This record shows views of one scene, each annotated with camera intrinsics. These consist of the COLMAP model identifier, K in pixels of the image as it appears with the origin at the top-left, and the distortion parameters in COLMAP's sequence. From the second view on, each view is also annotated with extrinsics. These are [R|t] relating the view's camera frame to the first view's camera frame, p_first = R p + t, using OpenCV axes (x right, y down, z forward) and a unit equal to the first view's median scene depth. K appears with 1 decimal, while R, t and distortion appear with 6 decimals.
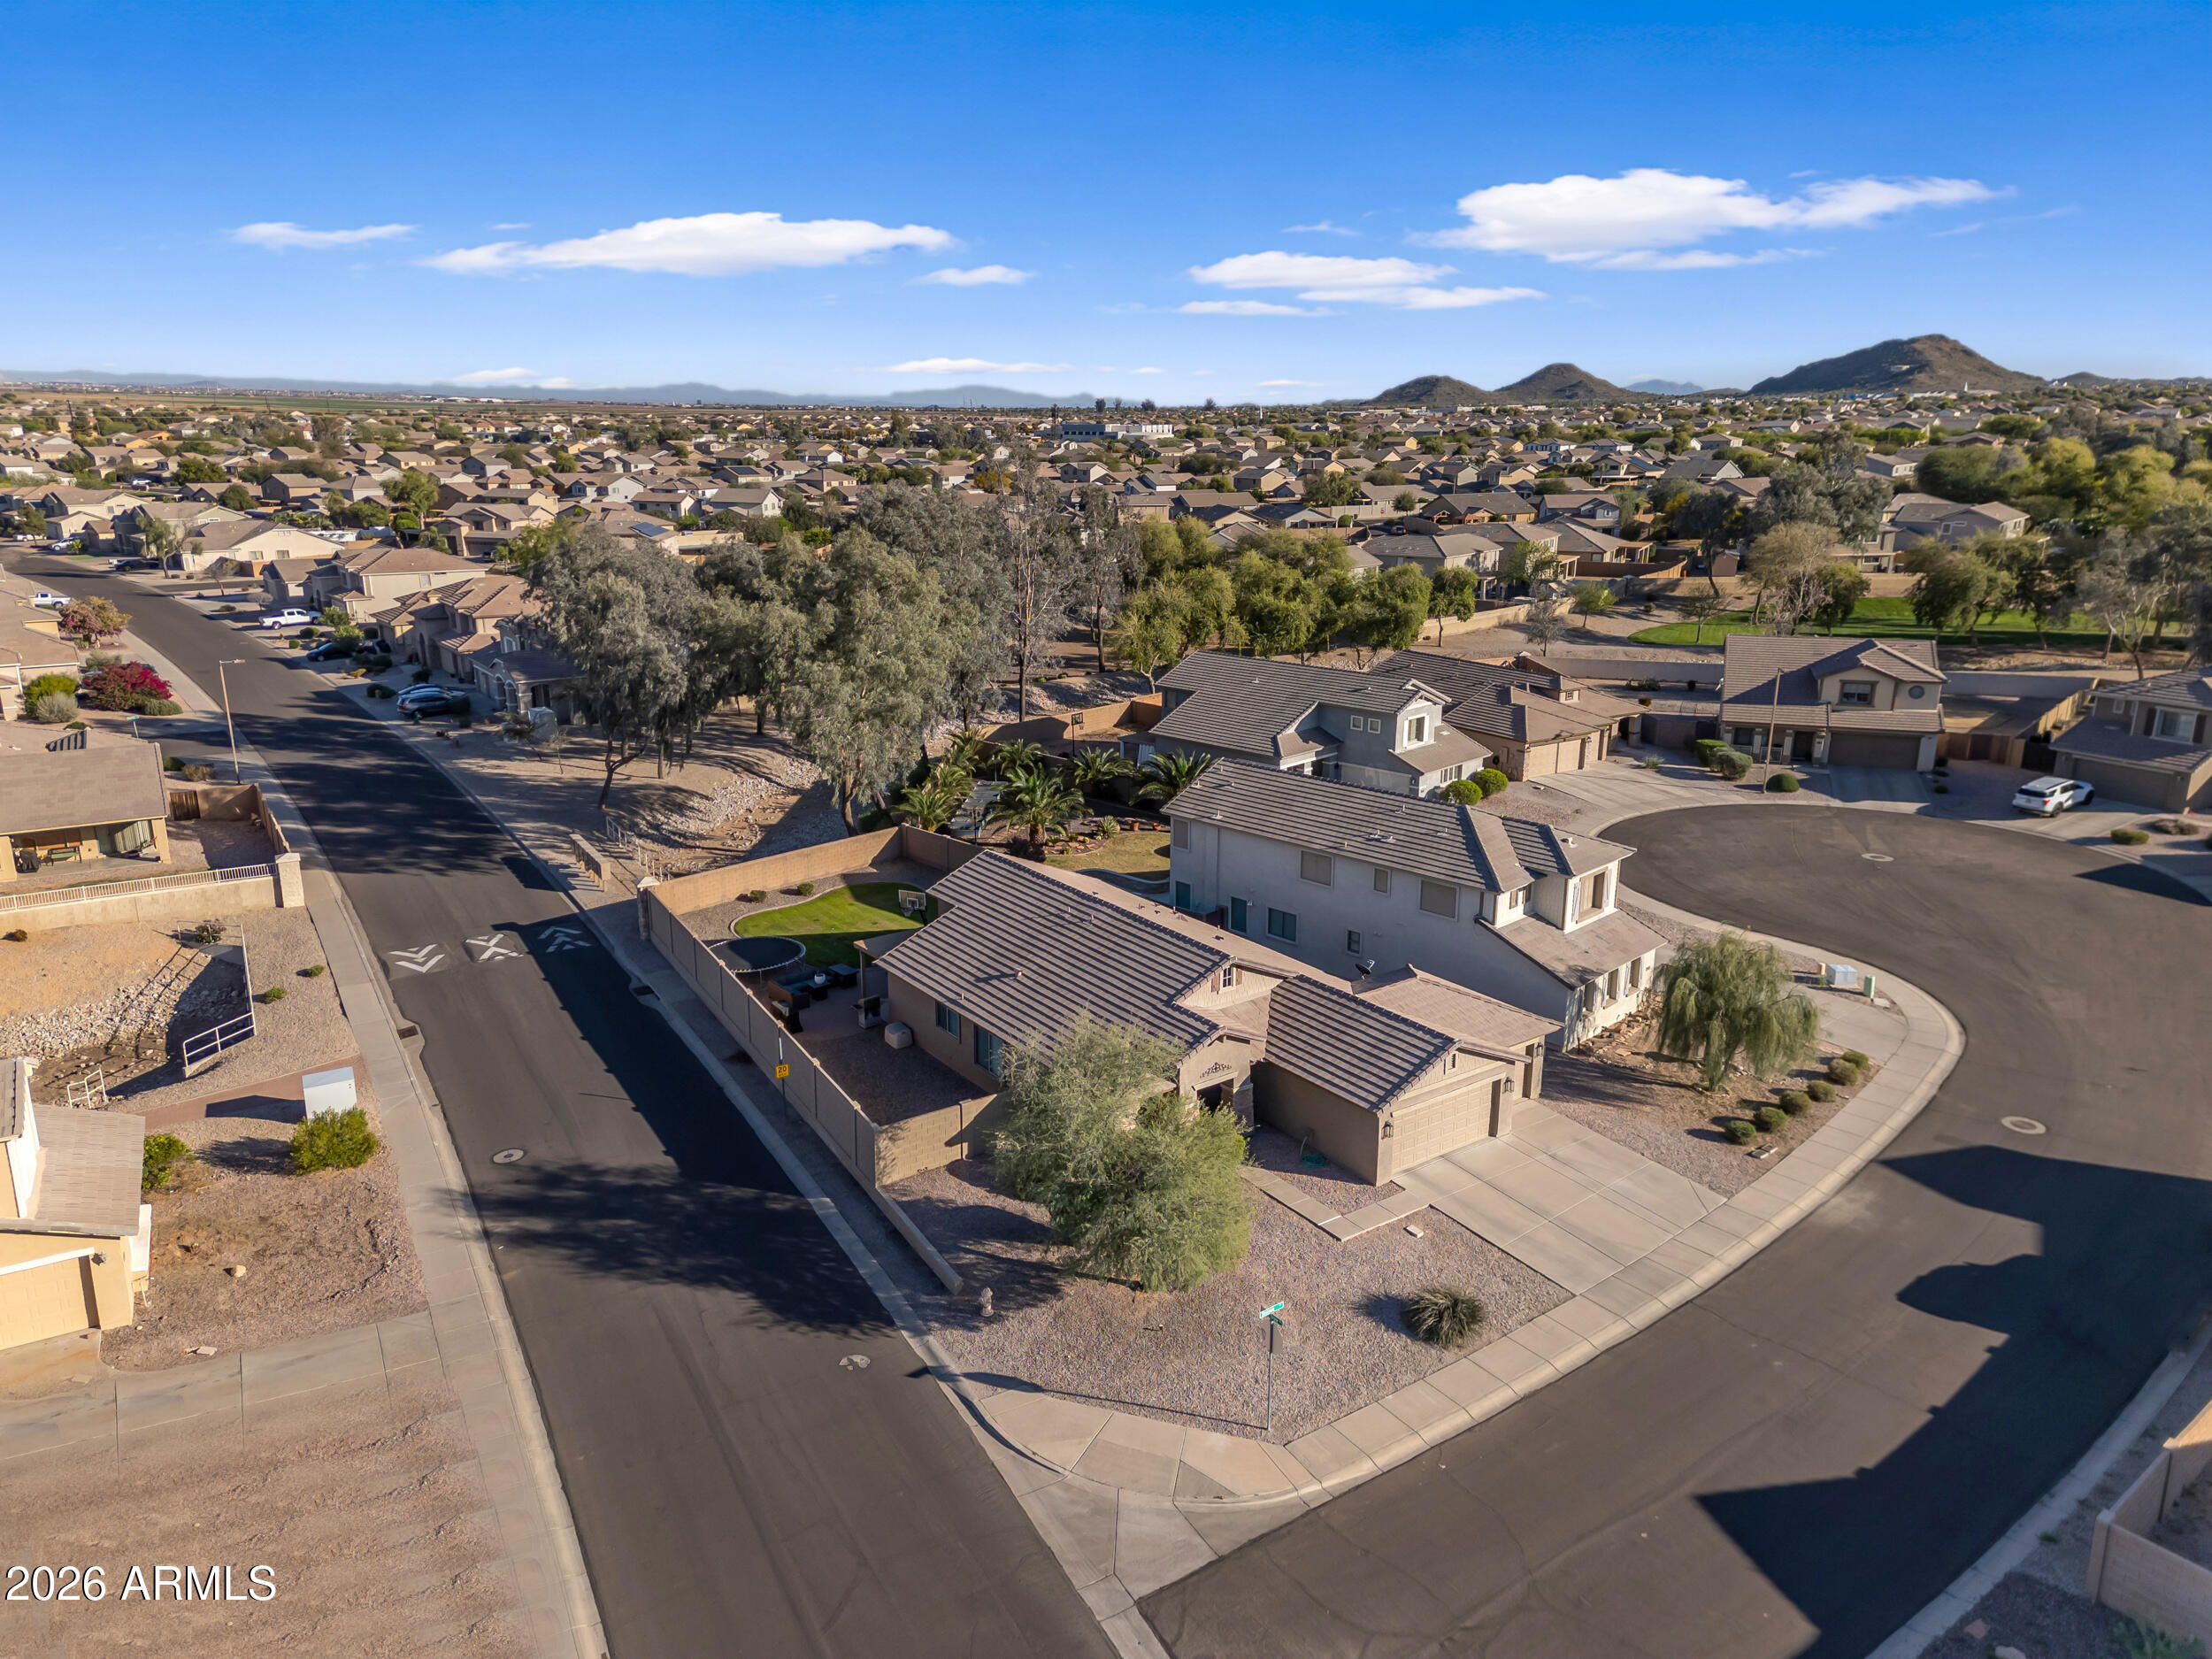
lens RADIAL K [[1502.8, 0, 1097.6], [0, 1502.8, 850.3], [0, 0, 1]] dist [0.176777, -0.094127]
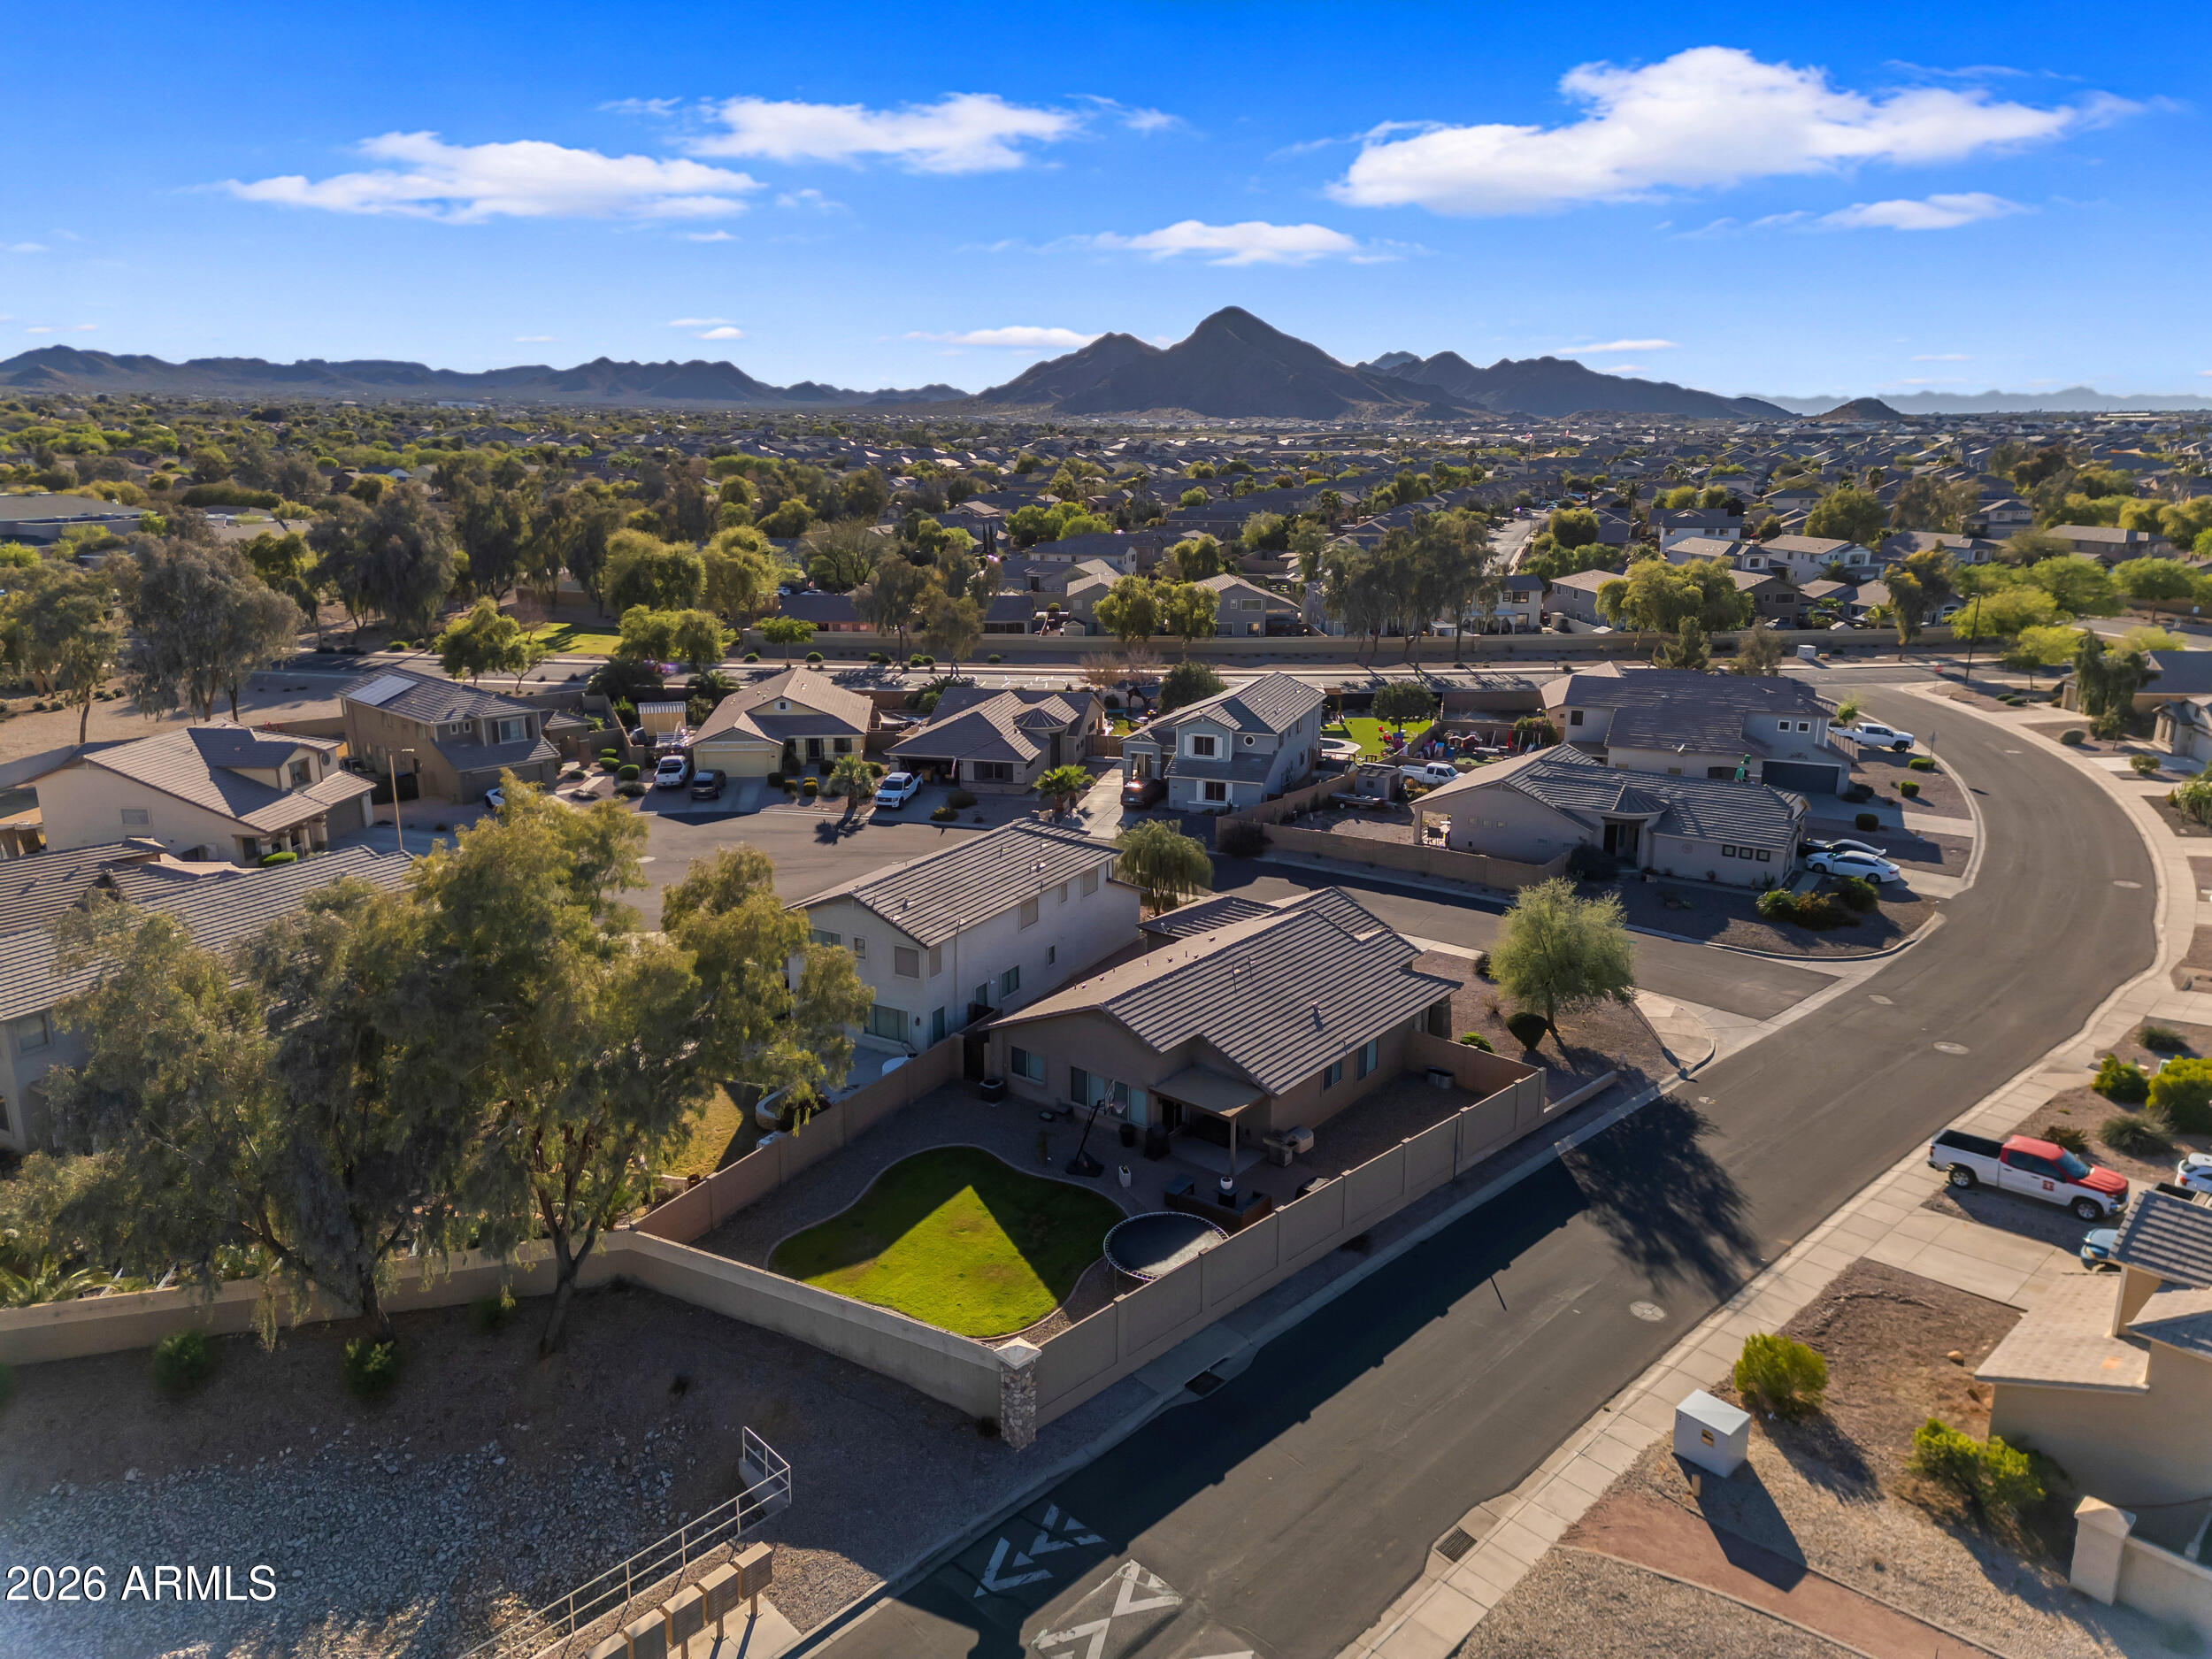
lens RADIAL K [[1502.8, 0, 1110.6], [0, 1502.8, 833.7], [0, 0, 1]] dist [0.176777, -0.094127]
pose [[-0.254601, -0.254389, 0.932987, -0.947395], [0.271661, 0.907116, 0.321468, -0.405660], [-0.928105, 0.335302, -0.161845, 1.146429]]
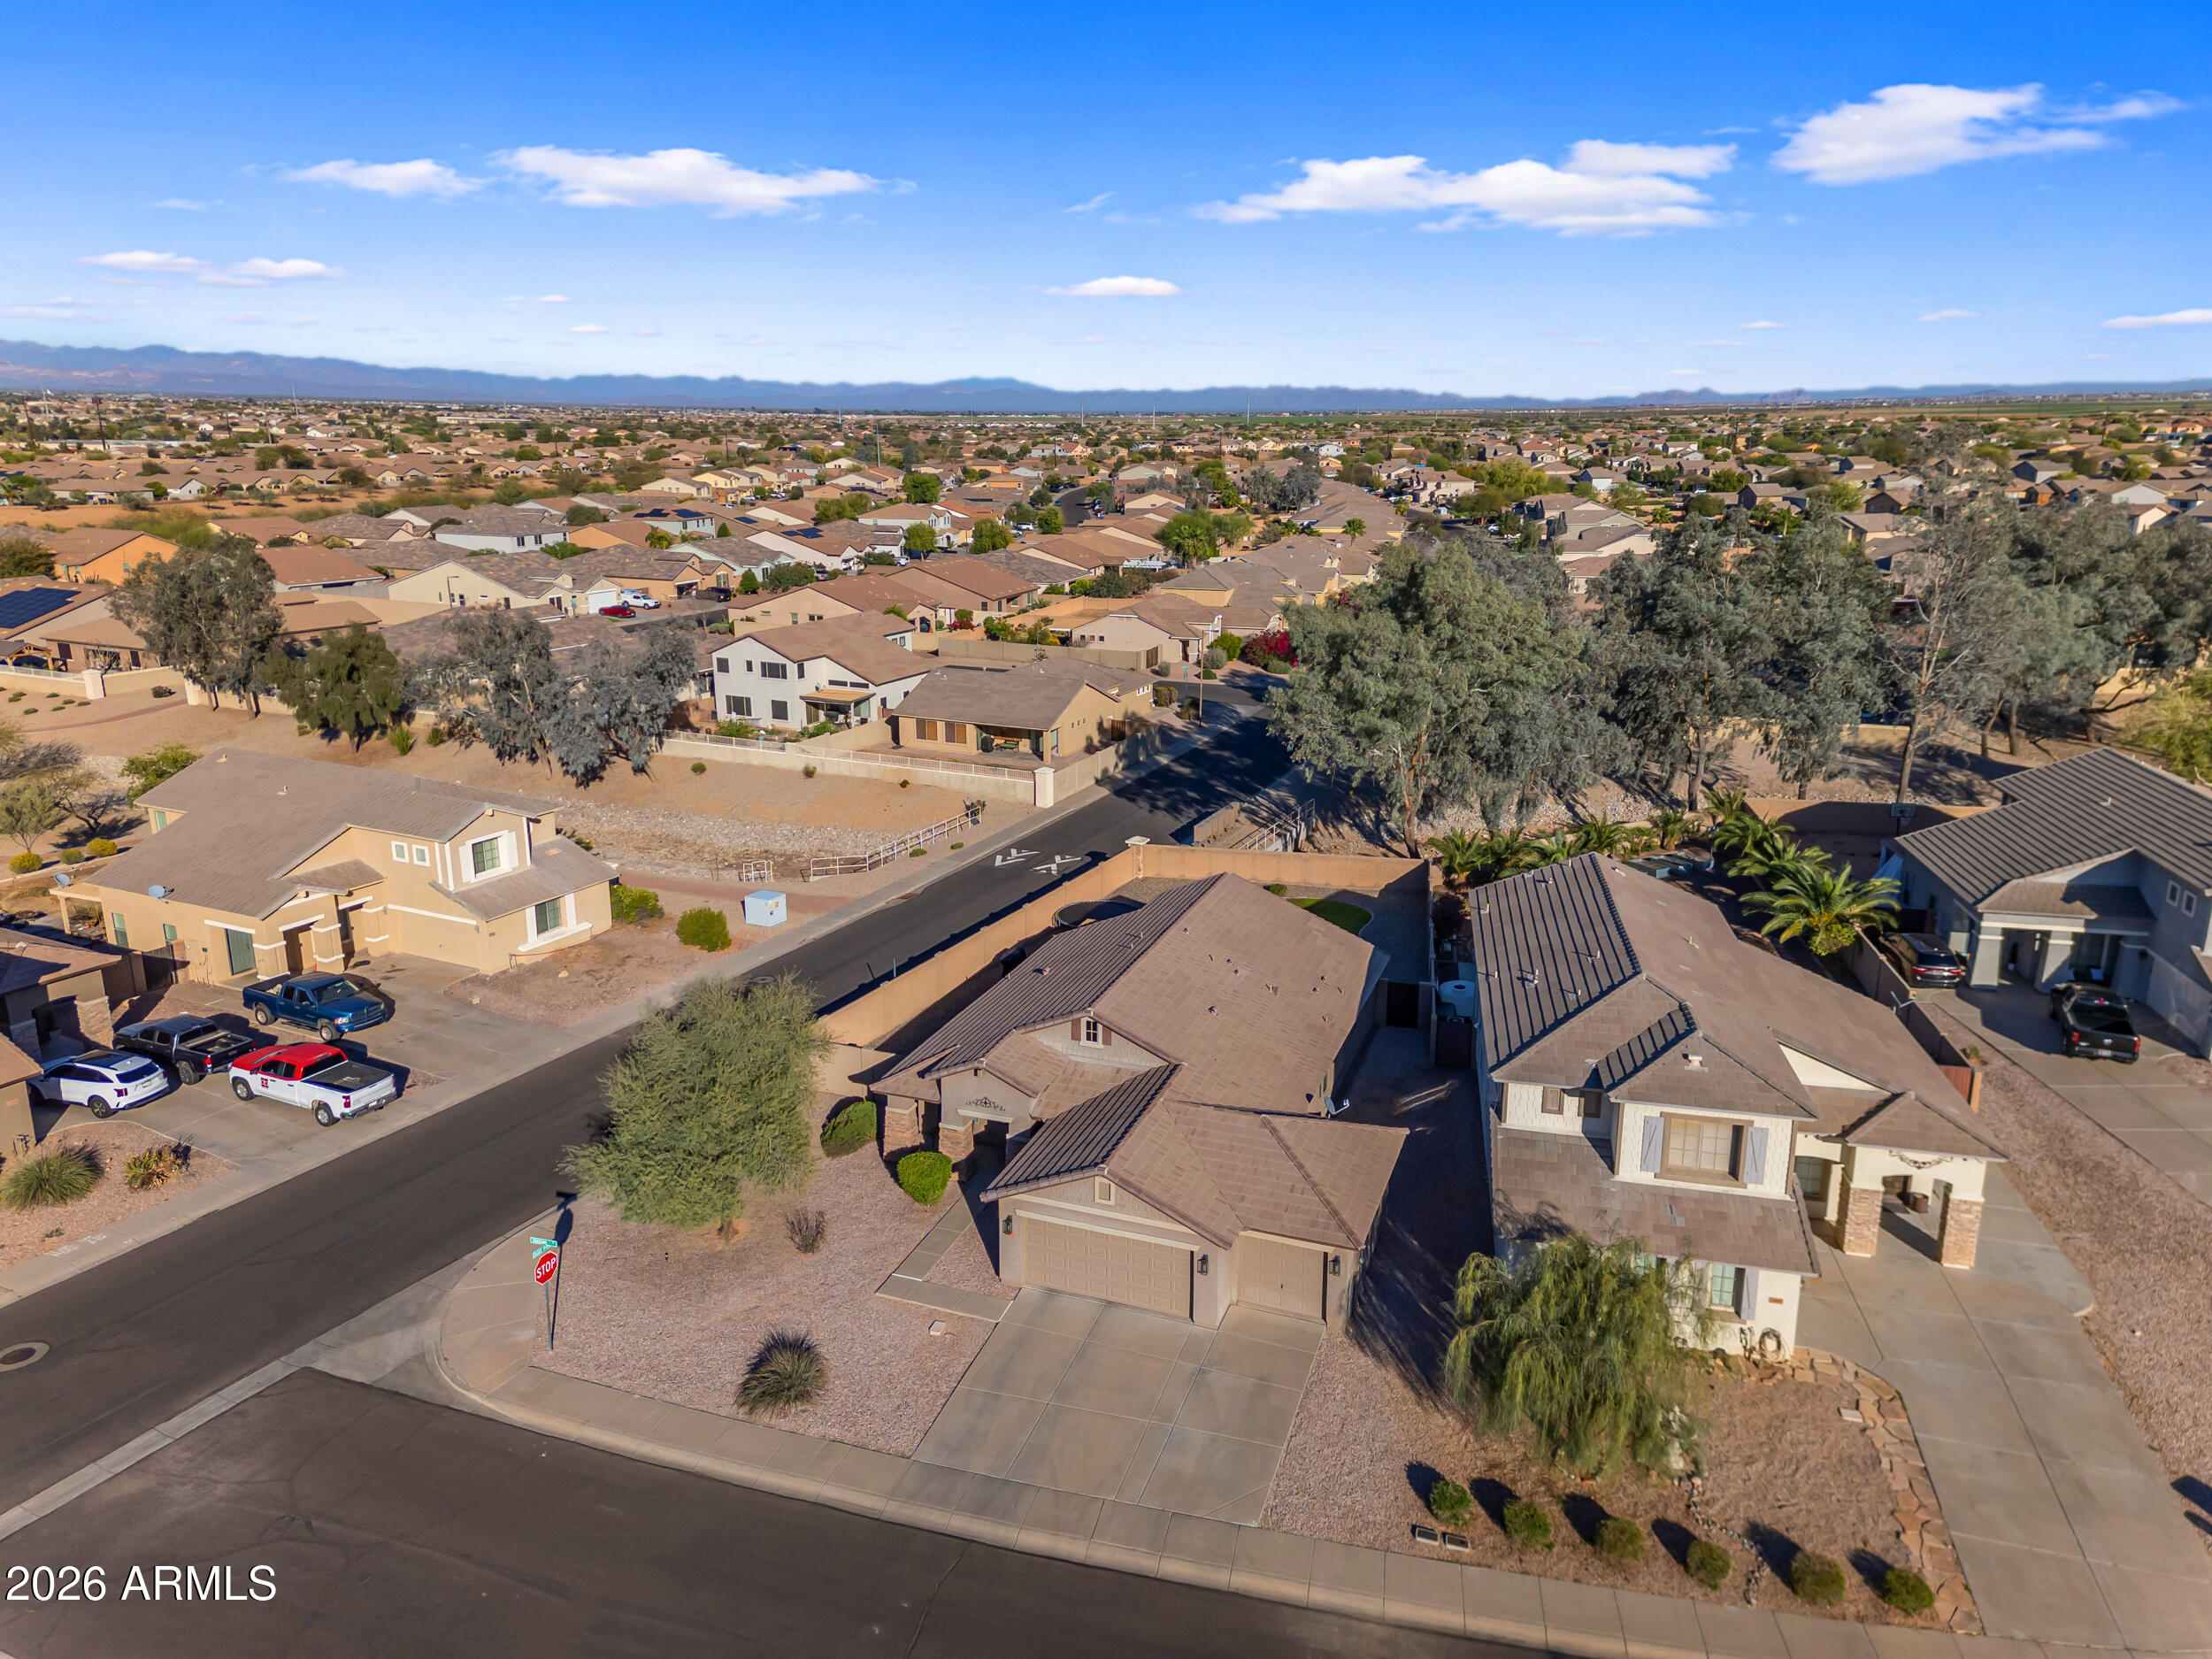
lens RADIAL K [[1502.8, 0, 1102.7], [0, 1502.8, 826.5], [0, 0, 1]] dist [0.176777, -0.094127]
pose [[0.548163, 0.217763, -0.807525, 0.683696], [-0.232956, 0.967055, 0.102649, -0.113471], [0.803274, 0.131849, 0.580833, 0.376146]]
